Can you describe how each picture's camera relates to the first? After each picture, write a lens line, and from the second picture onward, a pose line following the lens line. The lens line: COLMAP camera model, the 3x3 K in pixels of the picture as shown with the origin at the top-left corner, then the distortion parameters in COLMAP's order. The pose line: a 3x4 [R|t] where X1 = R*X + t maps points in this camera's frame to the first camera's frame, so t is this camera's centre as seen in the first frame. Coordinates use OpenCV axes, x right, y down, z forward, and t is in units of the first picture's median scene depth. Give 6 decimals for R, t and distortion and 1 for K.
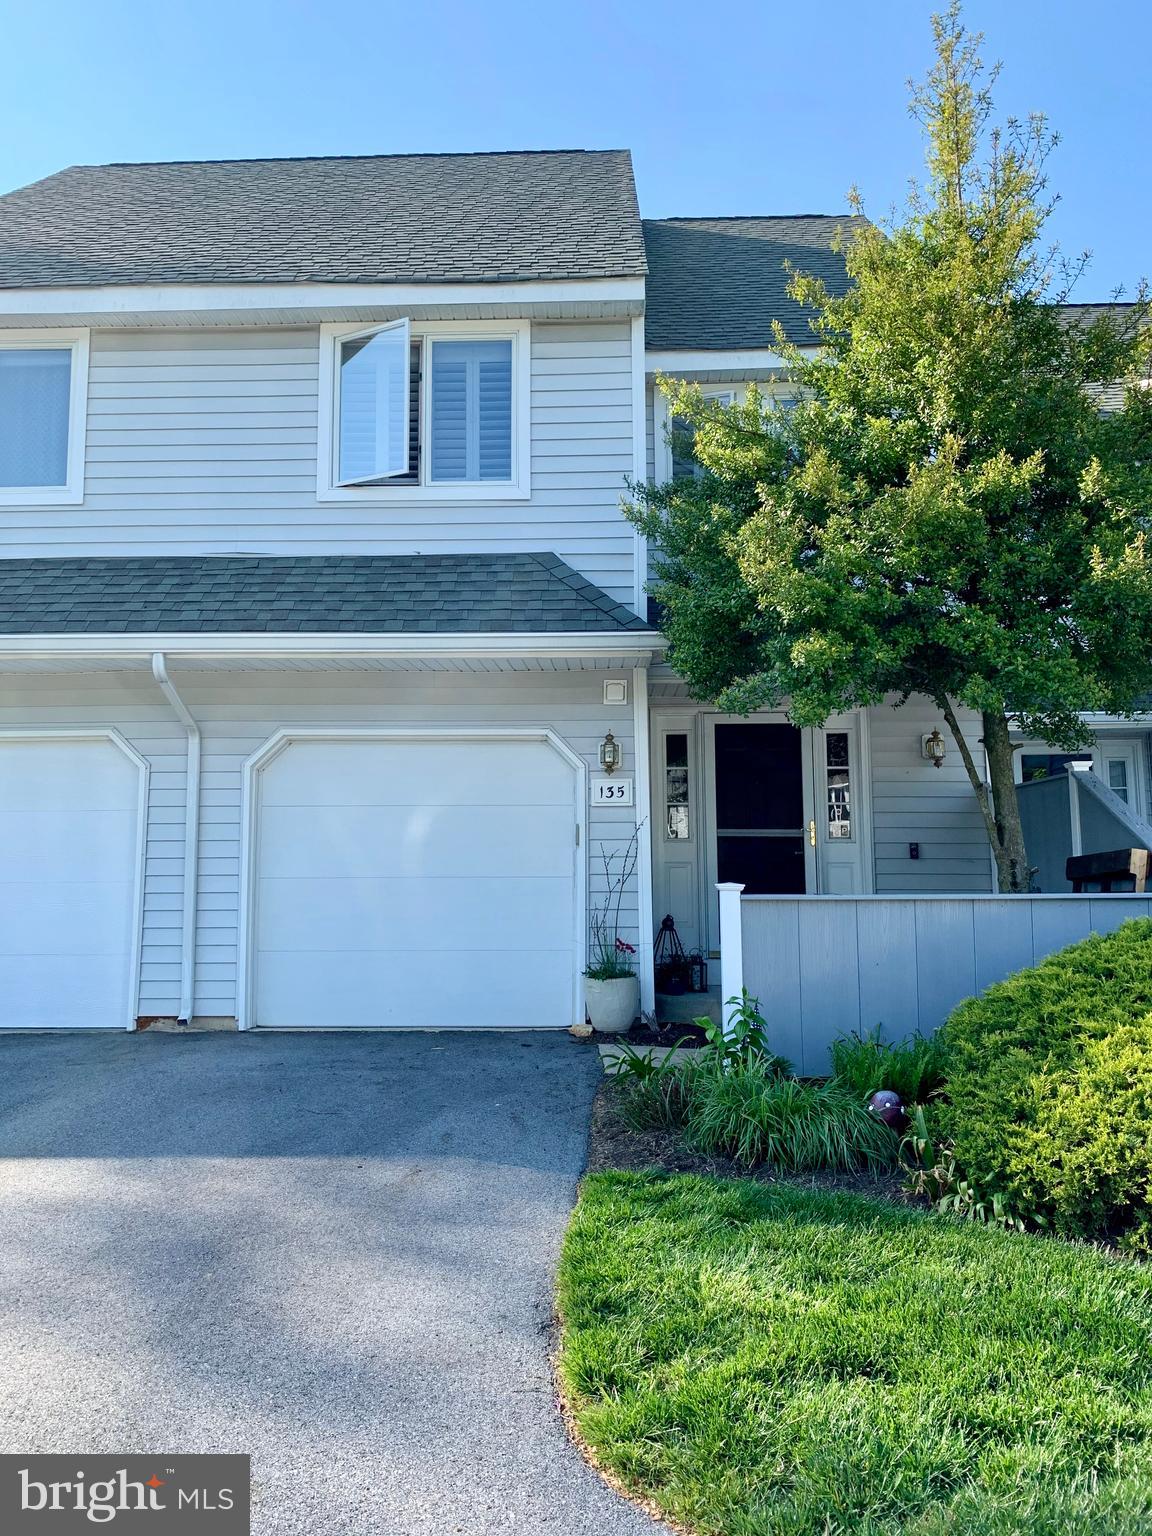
lens RADIAL K [[1189.0, 0, 570.6], [0, 1189.0, 762.7], [0, 0, 1]] dist [0.040102, -0.053588]
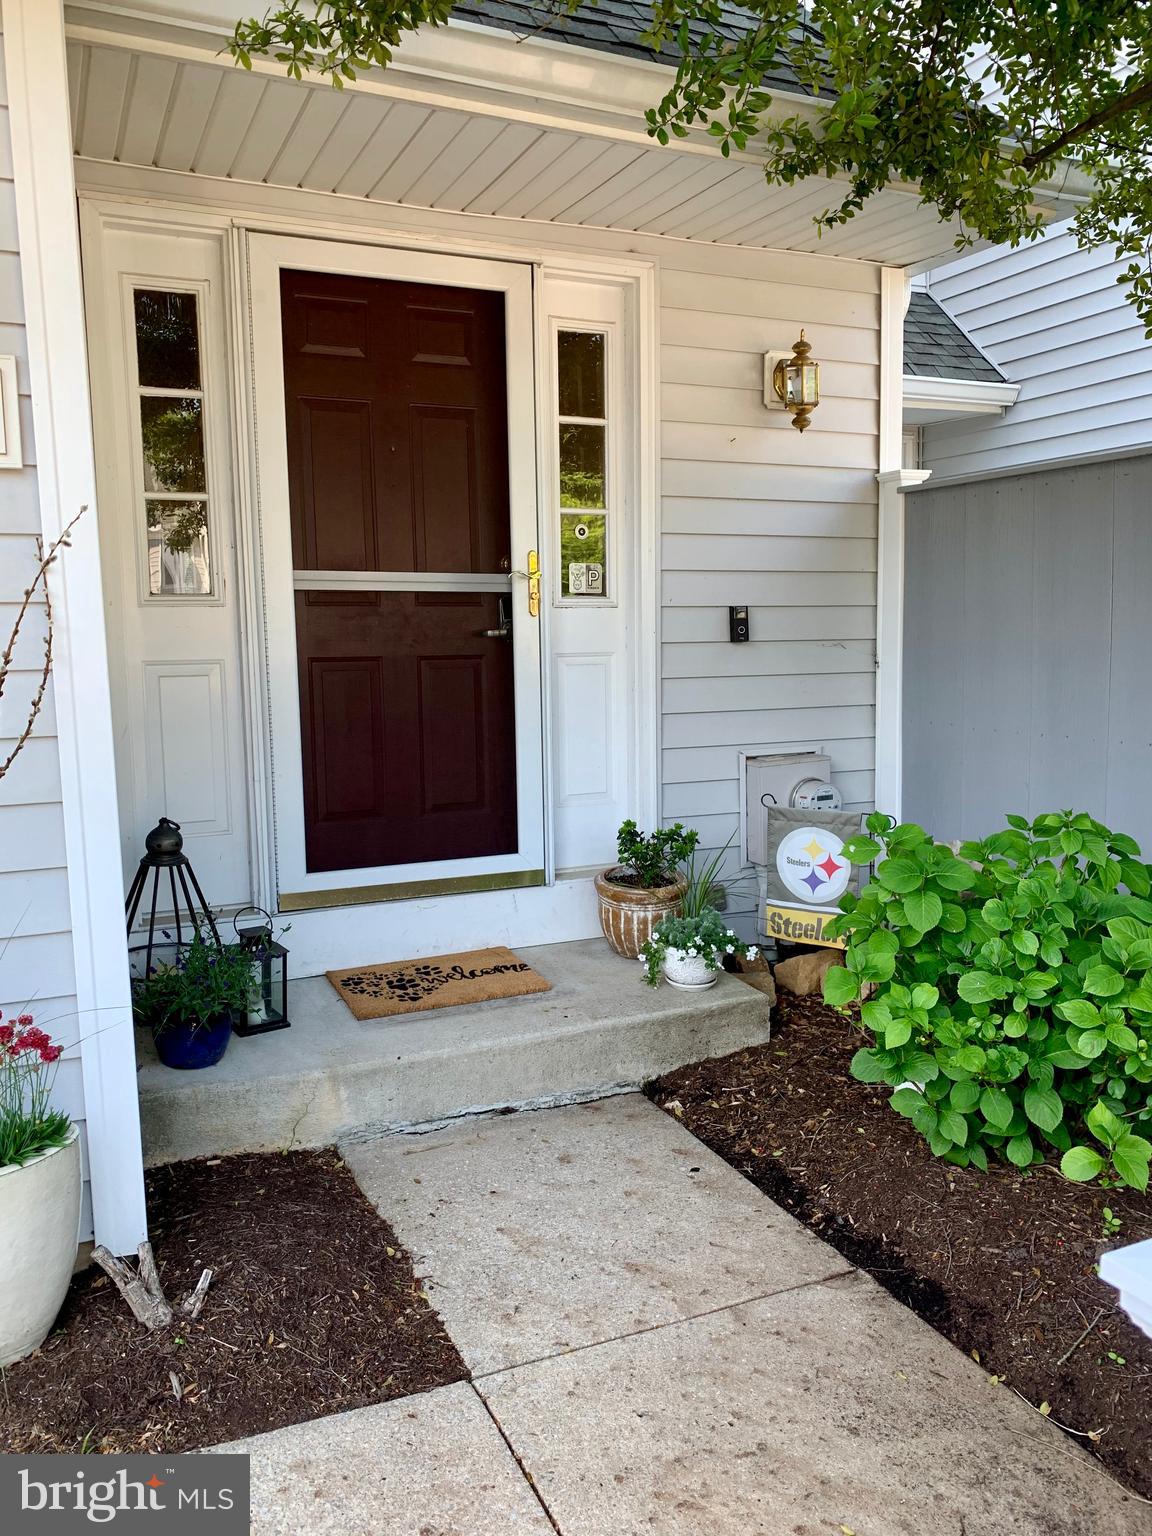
lens RADIAL K [[1189.0, 0, 563.6], [0, 1189.0, 755.5], [0, 0, 1]] dist [0.040102, -0.053588]
pose [[0.903500, -0.054302, 0.425133, 0.039232], [-0.033909, 0.979774, 0.197211, 0.036707], [-0.427243, -0.192596, 0.883385, 0.628188]]
